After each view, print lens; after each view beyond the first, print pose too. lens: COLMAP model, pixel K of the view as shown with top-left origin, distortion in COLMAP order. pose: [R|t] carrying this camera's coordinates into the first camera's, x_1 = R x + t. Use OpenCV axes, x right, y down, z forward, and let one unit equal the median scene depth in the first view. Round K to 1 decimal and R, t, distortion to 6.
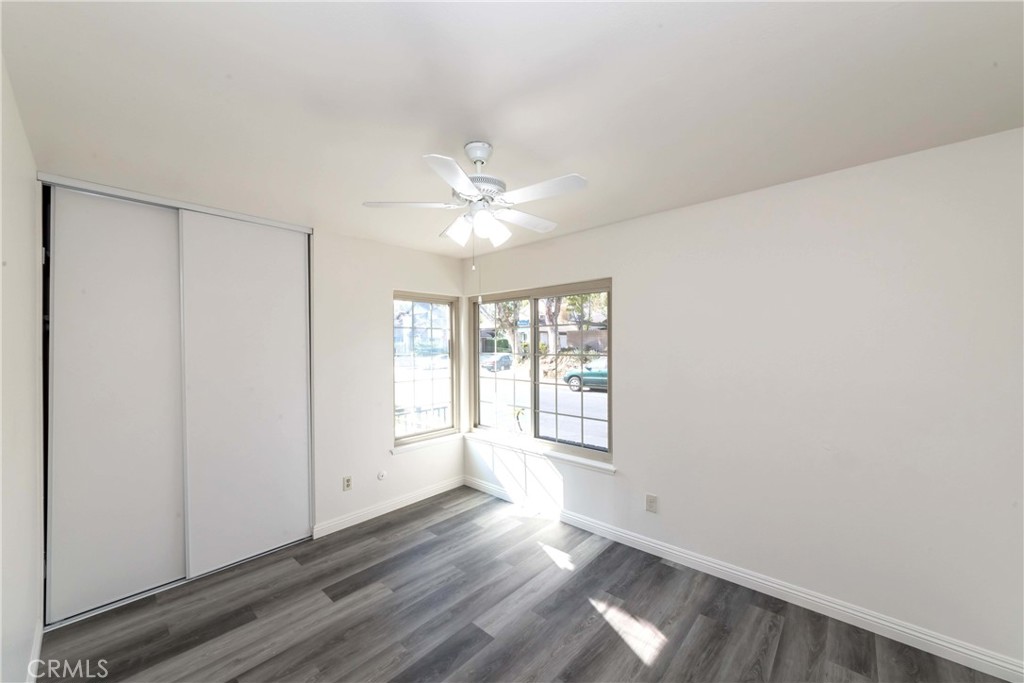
lens RADIAL K [[368.0, 0, 513.6], [0, 368.0, 341.8], [0, 0, 1]] dist [-0.000487, 0.001289]
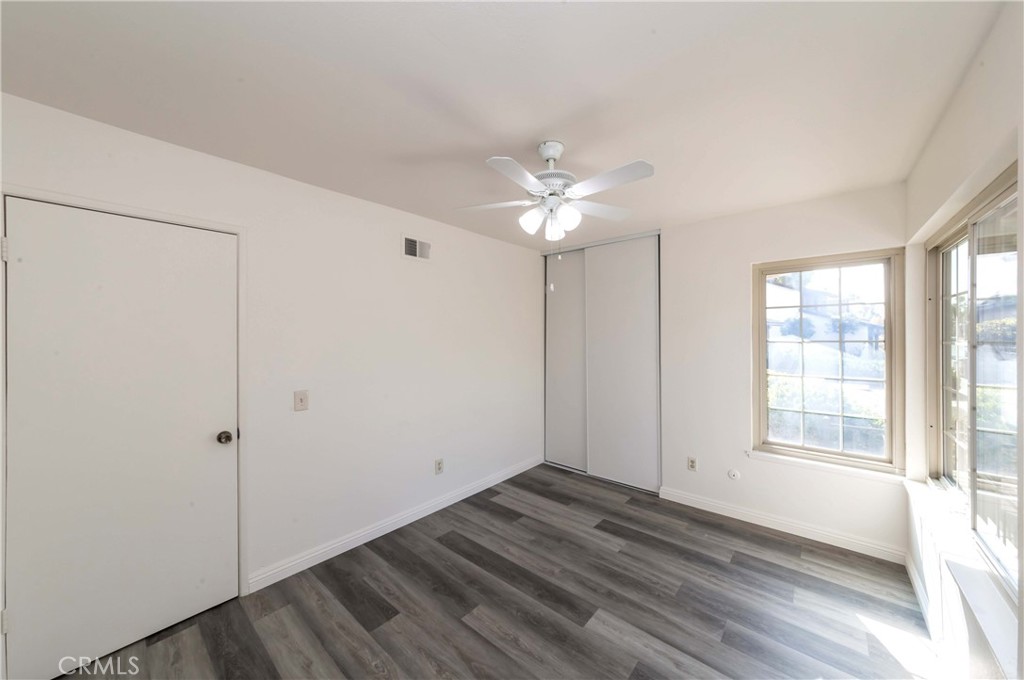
lens RADIAL K [[368.0, 0, 522.9], [0, 368.0, 339.6], [0, 0, 1]] dist [-0.000487, 0.001289]
pose [[0.055104, 0.016420, -0.998346, 0.637777], [0.012917, 0.999769, 0.017157, 0.015782], [0.998397, -0.013841, 0.054880, 0.562901]]
